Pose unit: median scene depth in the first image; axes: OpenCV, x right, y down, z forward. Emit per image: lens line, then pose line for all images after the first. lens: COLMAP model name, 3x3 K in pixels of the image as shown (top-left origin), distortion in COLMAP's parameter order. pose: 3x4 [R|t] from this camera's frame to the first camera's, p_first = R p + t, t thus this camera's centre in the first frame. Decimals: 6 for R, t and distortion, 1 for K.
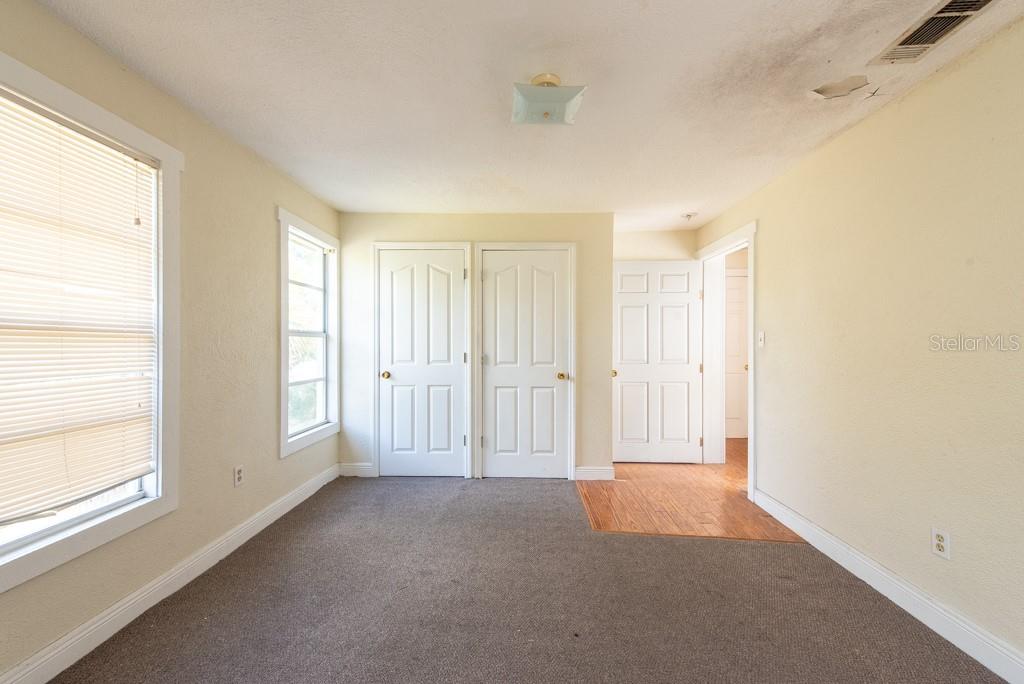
lens RADIAL K [[404.7, 0, 503.4], [0, 404.7, 344.0], [0, 0, 1]] dist [0.021266, -0.005699]
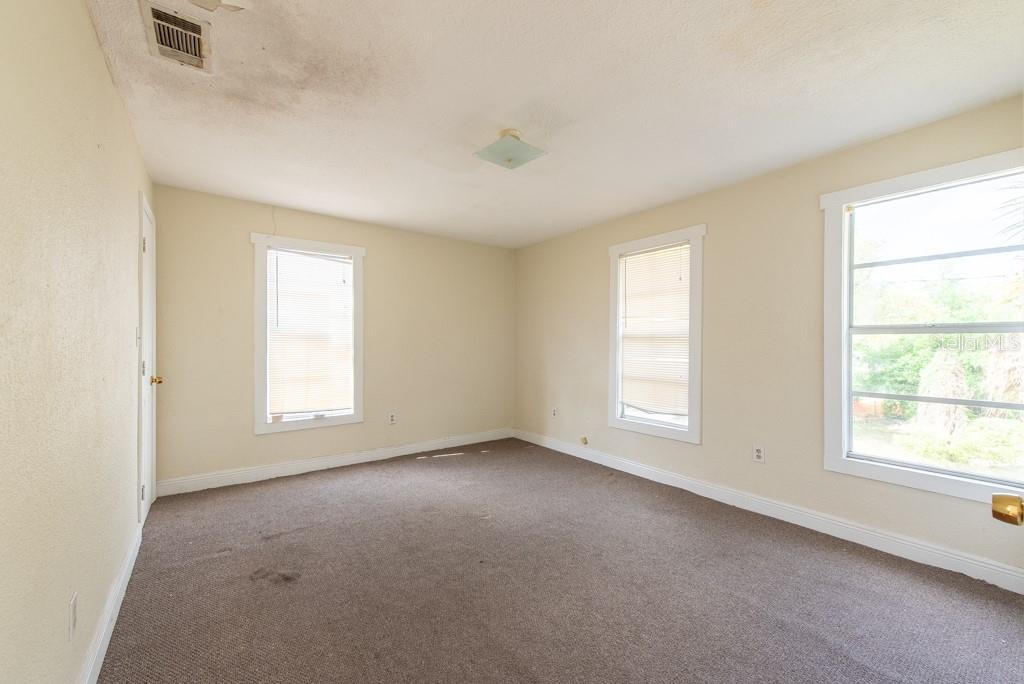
lens RADIAL K [[404.7, 0, 503.4], [0, 404.7, 344.0], [0, 0, 1]] dist [0.021266, -0.005699]
pose [[-0.788426, 0.002733, -0.615123, 0.854637], [0.004982, 0.999986, -0.001943, -0.002688], [0.615109, -0.004596, -0.788428, 1.890488]]
